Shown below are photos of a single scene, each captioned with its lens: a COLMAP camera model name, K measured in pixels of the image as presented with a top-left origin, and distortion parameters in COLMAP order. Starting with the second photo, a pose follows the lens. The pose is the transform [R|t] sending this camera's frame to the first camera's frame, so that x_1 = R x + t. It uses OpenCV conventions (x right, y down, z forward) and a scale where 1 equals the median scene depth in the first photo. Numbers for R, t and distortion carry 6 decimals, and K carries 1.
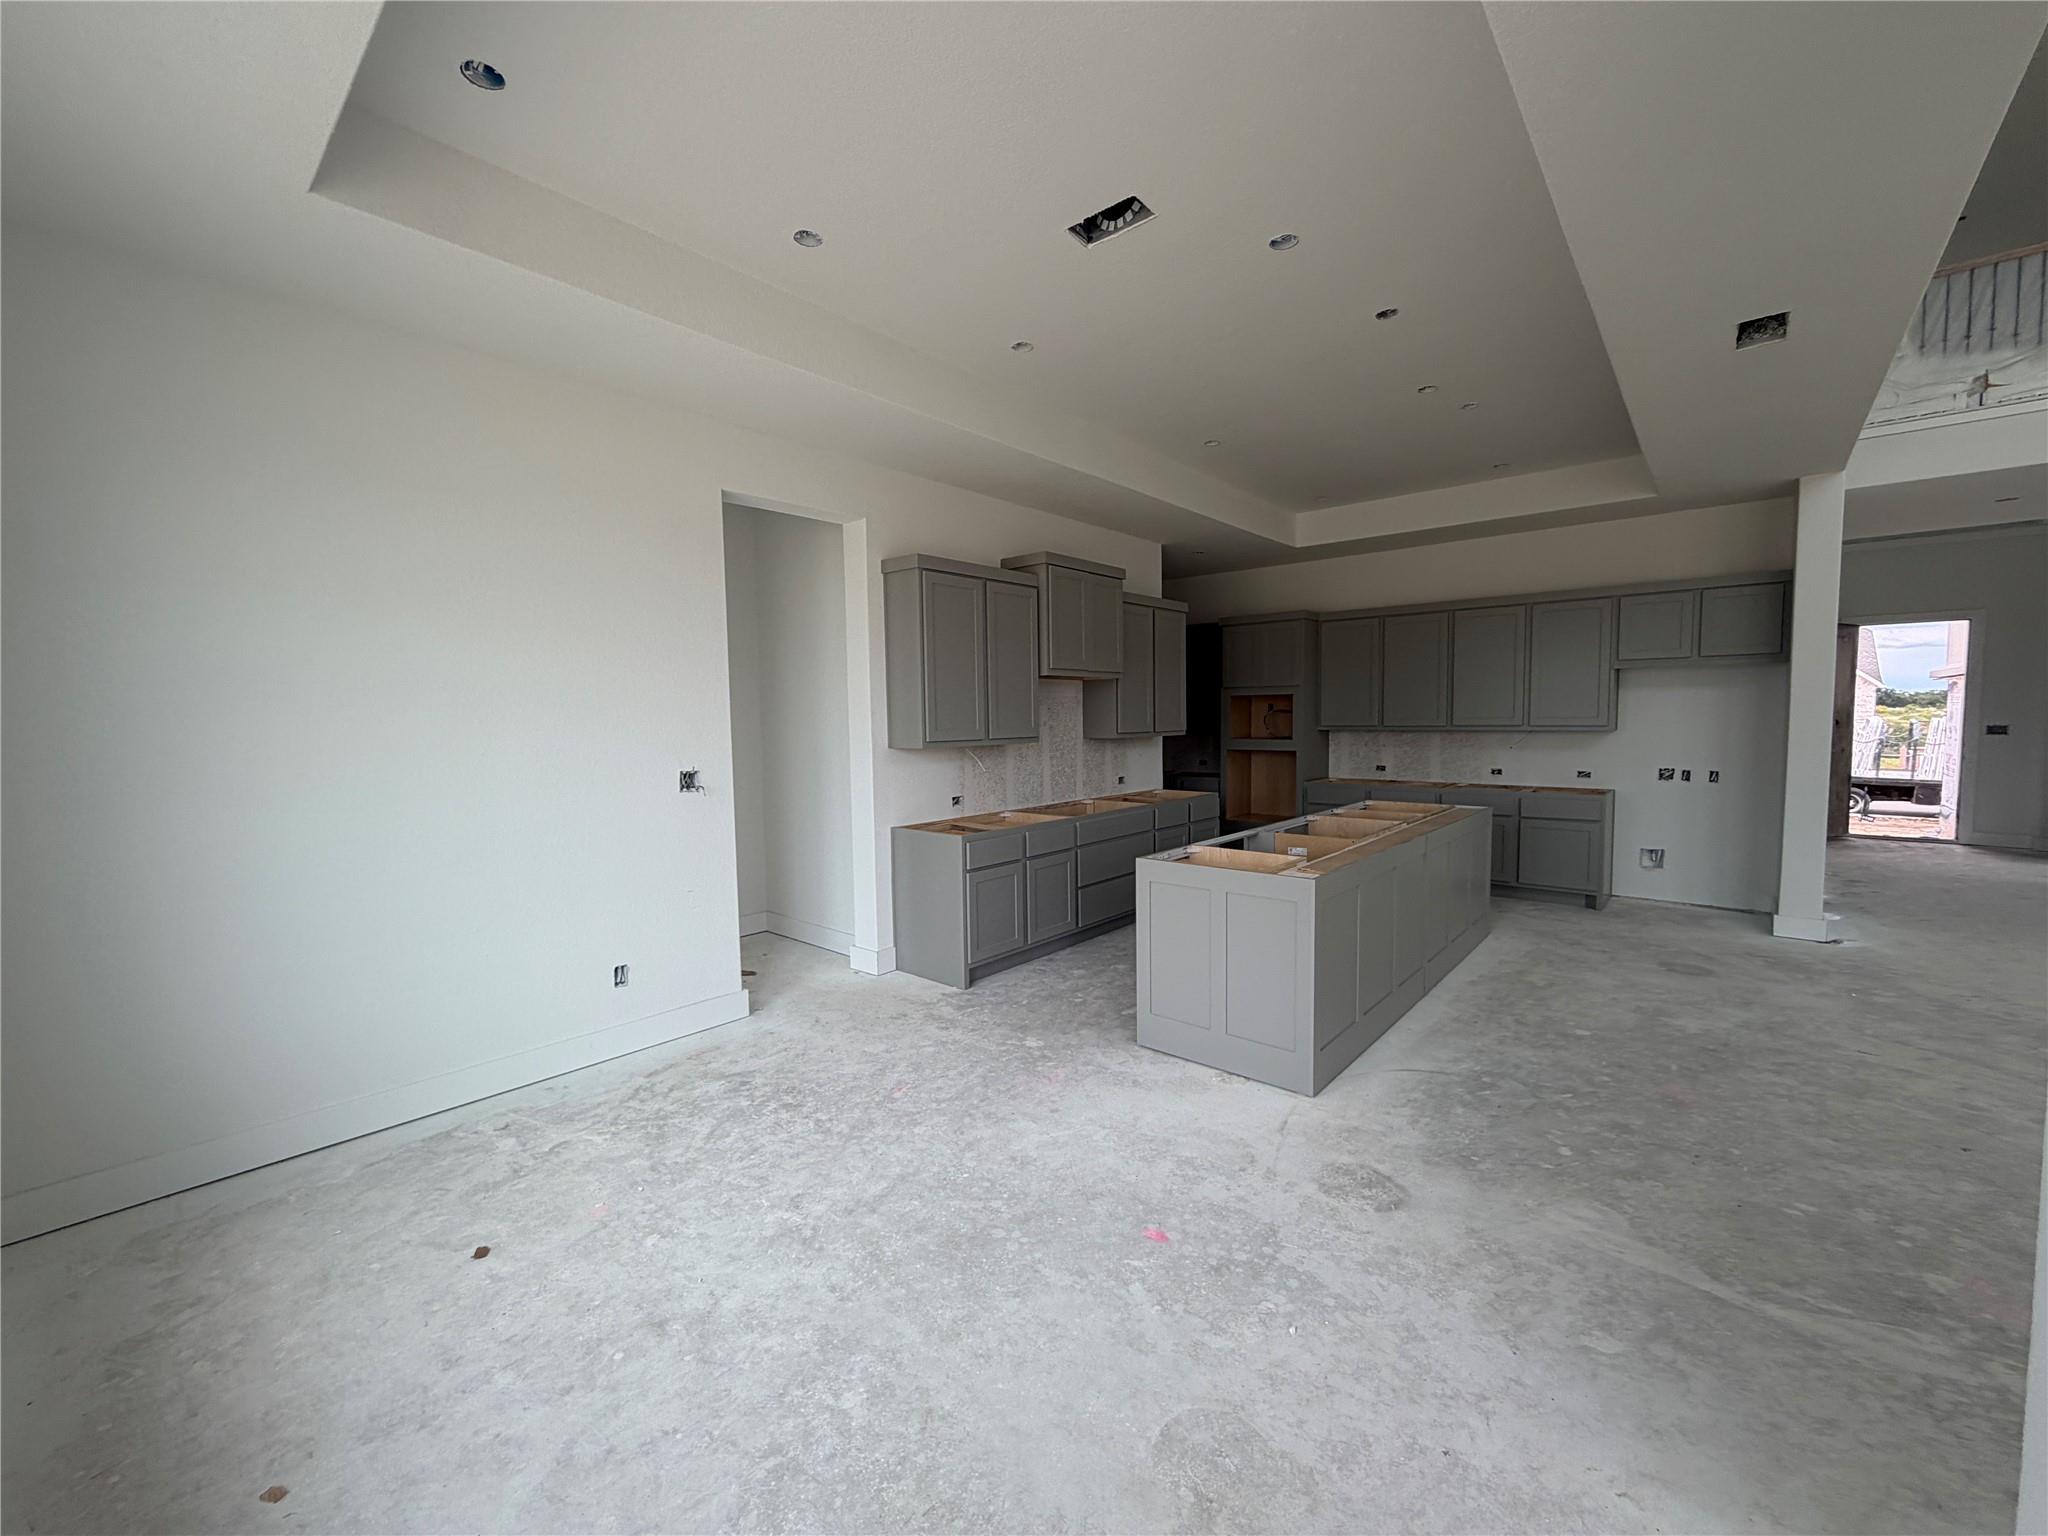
lens RADIAL K [[815.6, 0, 1016.4], [0, 815.6, 770.7], [0, 0, 1]] dist [-0.001527, 0.000121]
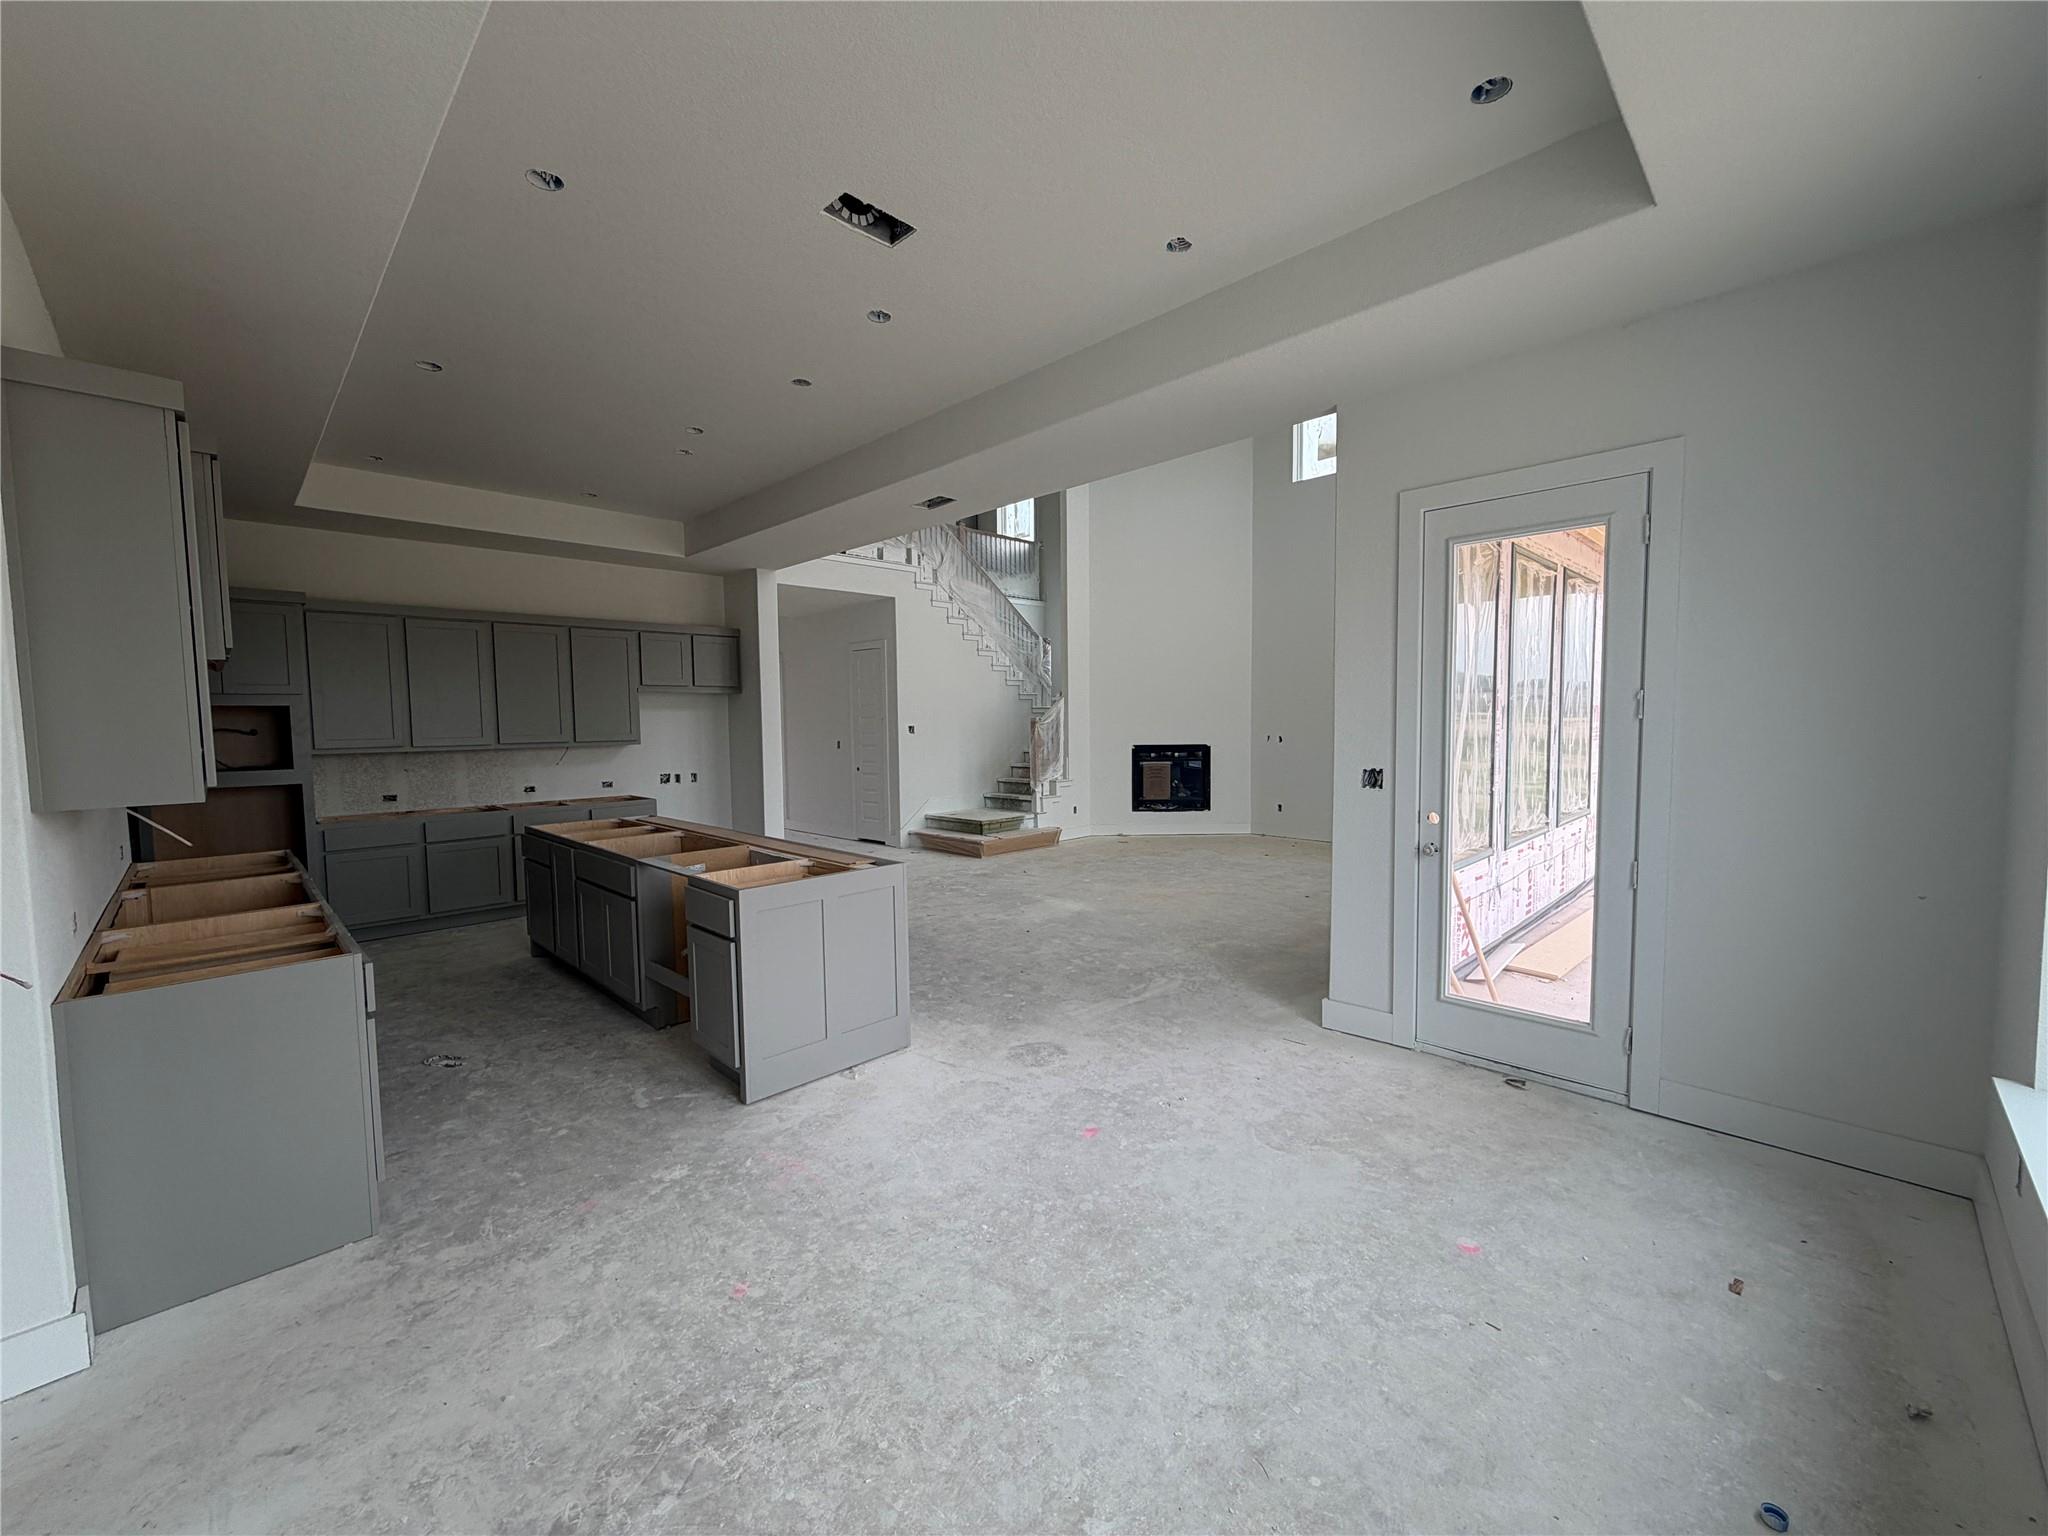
lens RADIAL K [[819.4, 0, 1019.3], [0, 819.4, 770.5], [0, 0, 1]] dist [-0.000477, -0.000092]
pose [[0.068580, -0.052073, 0.996286, -0.765905], [0.081201, 0.995615, 0.046448, -0.040973], [-0.994336, 0.077714, 0.072508, 0.694010]]
